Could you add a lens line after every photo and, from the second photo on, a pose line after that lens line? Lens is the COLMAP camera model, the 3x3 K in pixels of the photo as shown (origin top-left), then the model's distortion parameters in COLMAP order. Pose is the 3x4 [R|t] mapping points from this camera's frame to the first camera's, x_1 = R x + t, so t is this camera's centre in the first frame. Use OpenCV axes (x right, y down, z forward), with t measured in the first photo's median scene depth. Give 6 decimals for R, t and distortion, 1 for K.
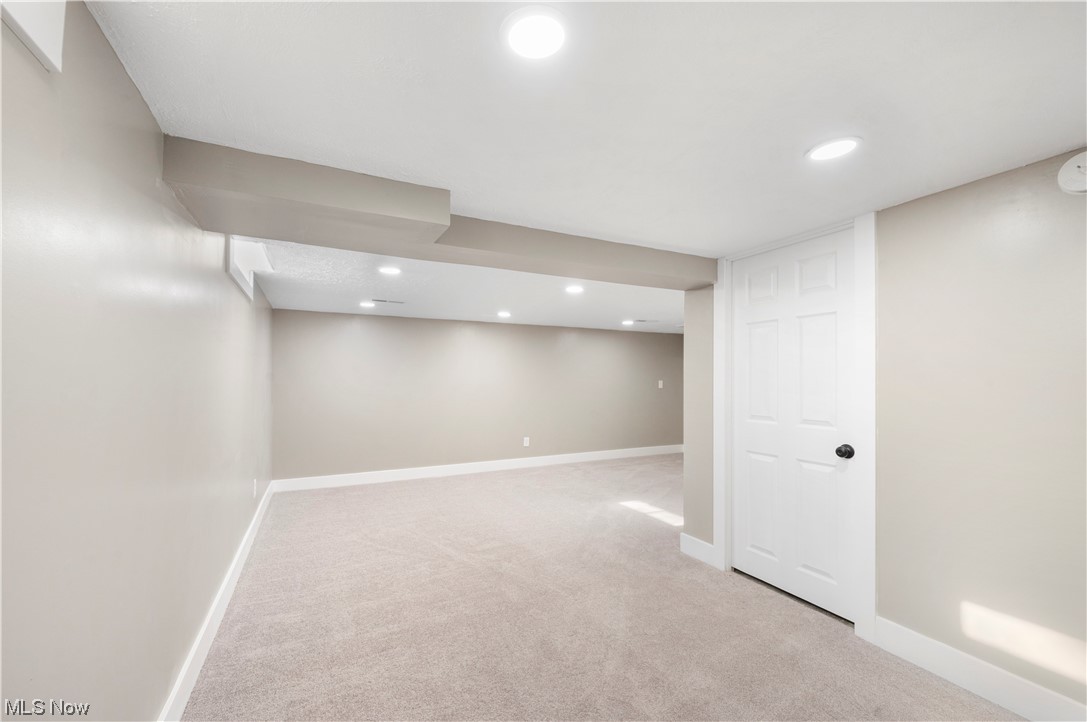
lens RADIAL K [[446.3, 0, 541.9], [0, 446.3, 381.2], [0, 0, 1]] dist [0.001145, 0.000569]
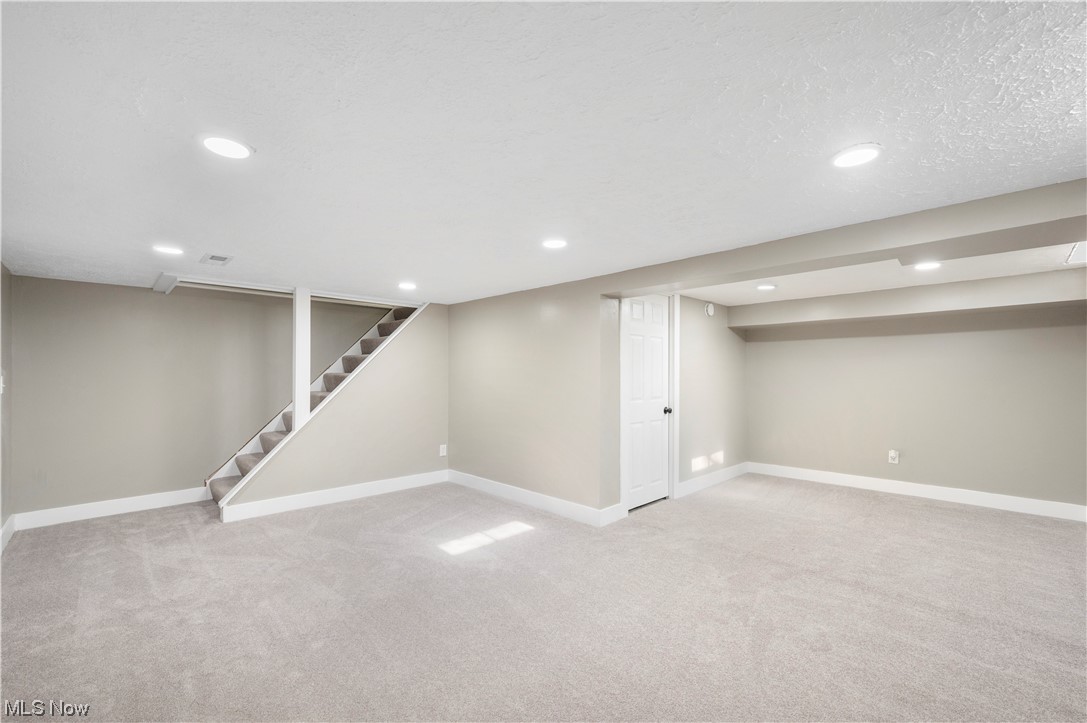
lens RADIAL K [[446.3, 0, 541.9], [0, 446.3, 381.7], [0, 0, 1]] dist [0.001145, 0.000569]
pose [[-0.305387, -0.007663, 0.952197, -0.836562], [0.007249, 0.999920, 0.010372, 0.005627], [-0.952201, 0.010070, -0.305307, 1.754979]]
